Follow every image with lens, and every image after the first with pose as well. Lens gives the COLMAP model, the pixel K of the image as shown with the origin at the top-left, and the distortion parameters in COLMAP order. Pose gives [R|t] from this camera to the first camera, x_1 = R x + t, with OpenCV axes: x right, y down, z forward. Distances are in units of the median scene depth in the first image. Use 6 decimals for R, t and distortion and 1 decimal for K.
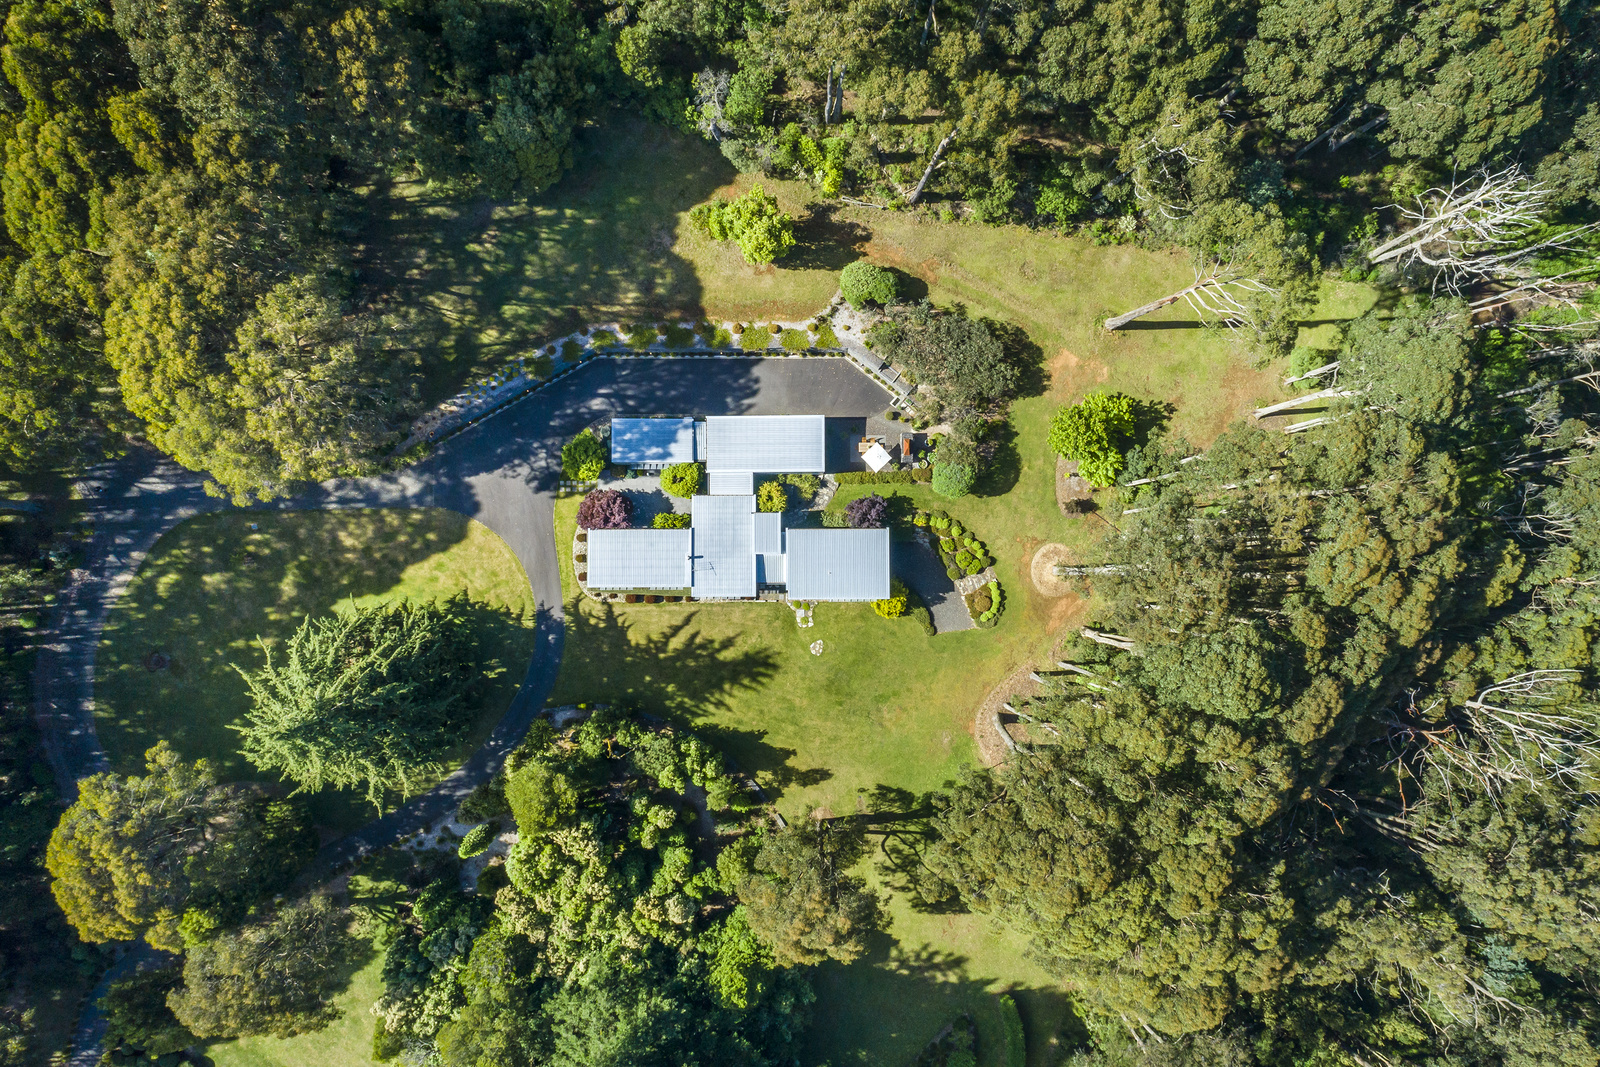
lens RADIAL K [[1065.2, 0, 752.3], [0, 1065.2, 531.3], [0, 0, 1]] dist [0.012766, 0.002882]
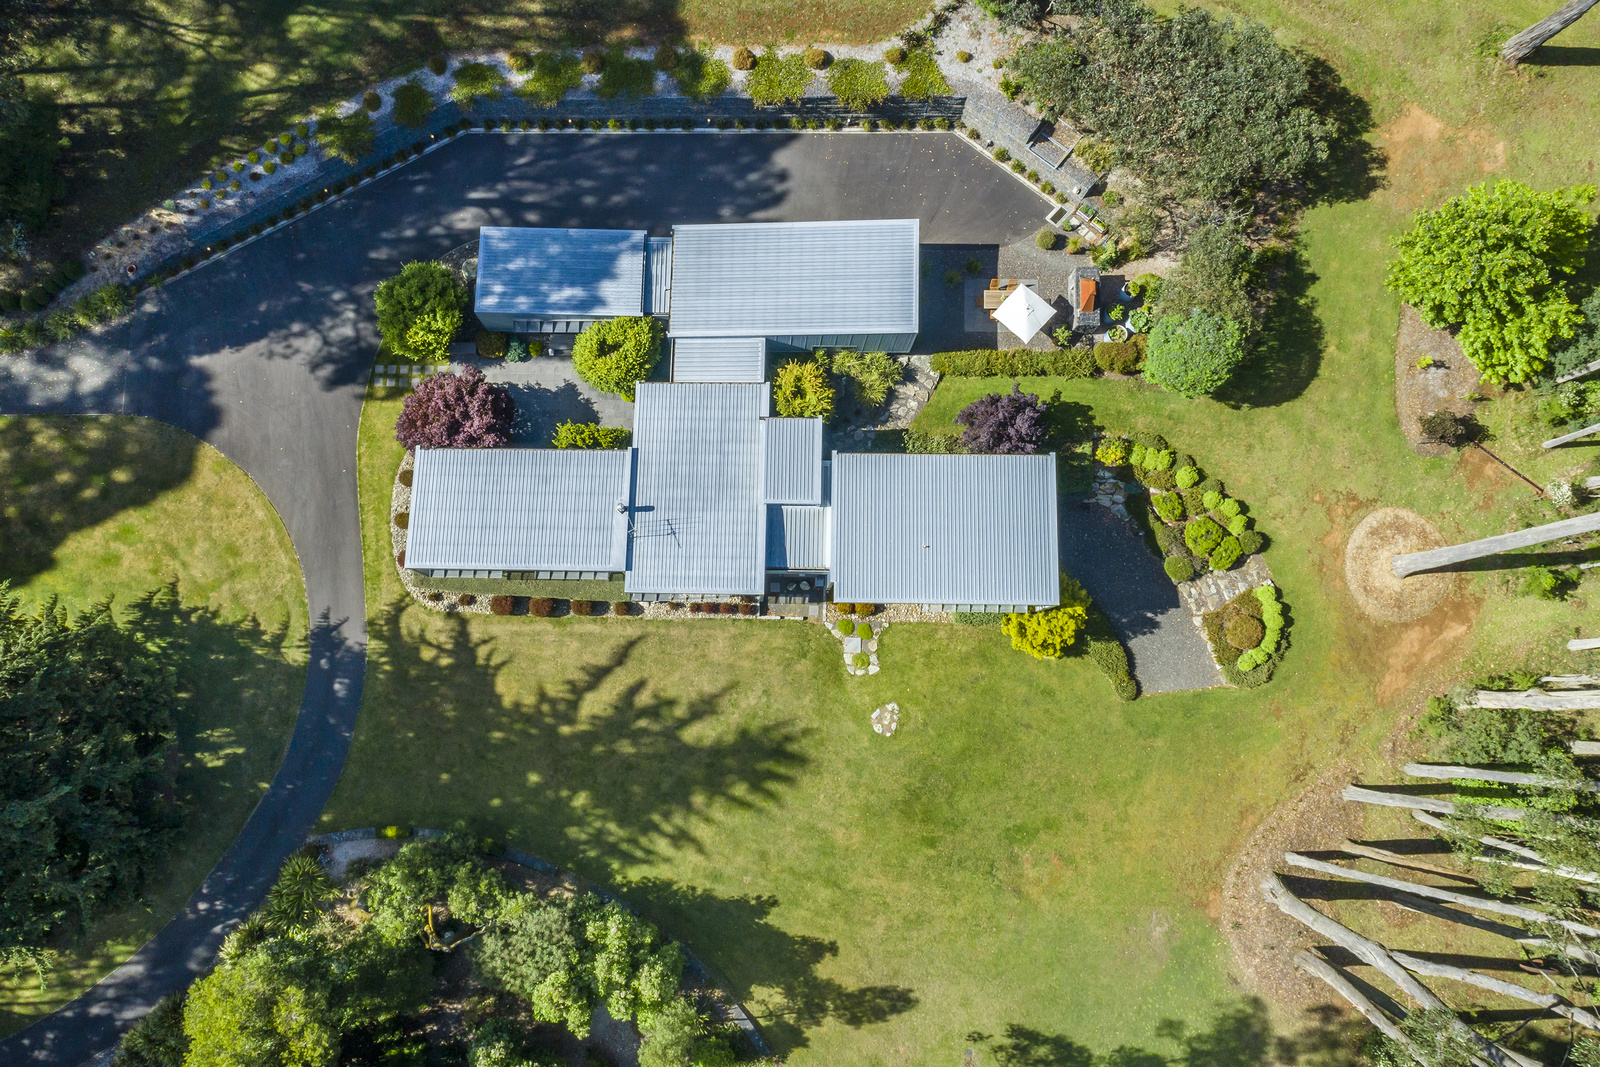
lens RADIAL K [[1065.2, 0, 752.3], [0, 1065.2, 531.3], [0, 0, 1]] dist [0.012766, 0.002882]
pose [[0.999379, 0.034663, 0.006263, -0.005173], [-0.033417, 0.989218, -0.142586, 0.097705], [-0.011138, 0.142288, 0.989763, 0.526371]]
